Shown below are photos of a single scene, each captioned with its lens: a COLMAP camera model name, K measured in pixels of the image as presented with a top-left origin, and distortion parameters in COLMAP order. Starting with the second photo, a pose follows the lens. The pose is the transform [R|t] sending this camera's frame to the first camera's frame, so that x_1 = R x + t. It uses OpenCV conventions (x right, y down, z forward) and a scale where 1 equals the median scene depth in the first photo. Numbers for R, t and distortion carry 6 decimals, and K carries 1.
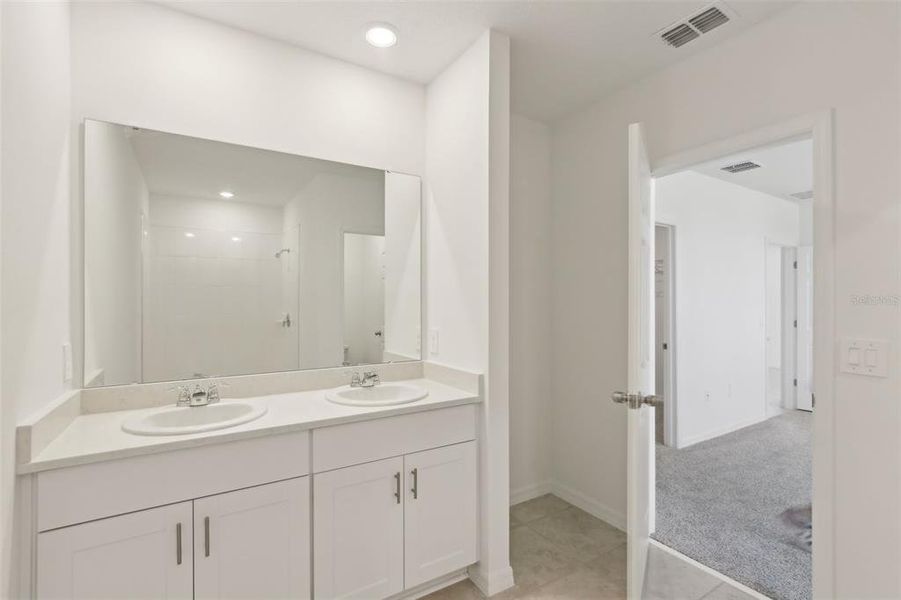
lens RADIAL K [[417.2, 0, 451.6], [0, 417.2, 303.0], [0, 0, 1]] dist [-0.004101, 0.001533]
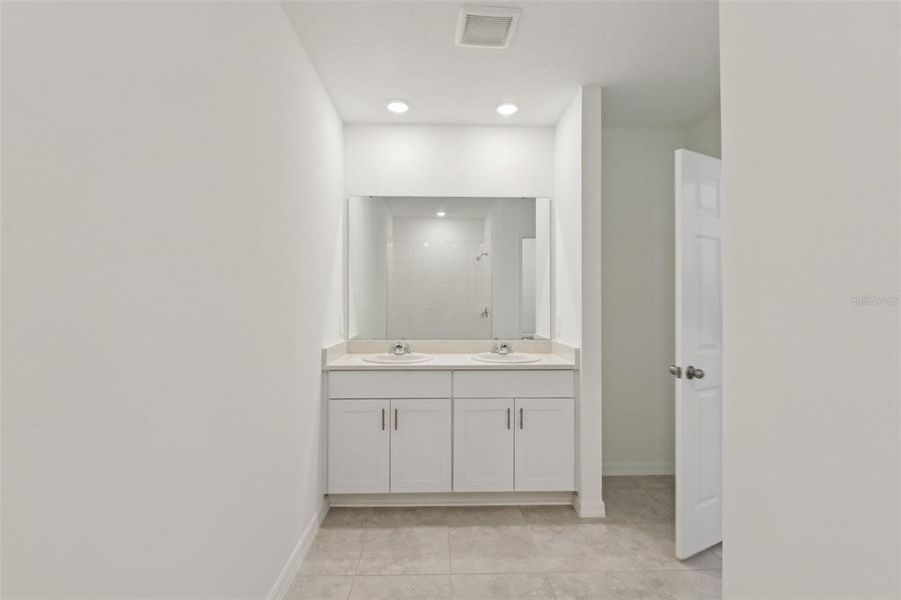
lens RADIAL K [[417.2, 0, 449.8], [0, 417.2, 297.5], [0, 0, 1]] dist [-0.004101, 0.001533]
pose [[0.871134, 0.001237, -0.491044, 0.366989], [-0.004117, 0.999980, -0.004783, 0.019331], [0.491029, 0.006188, 0.871121, -0.347287]]
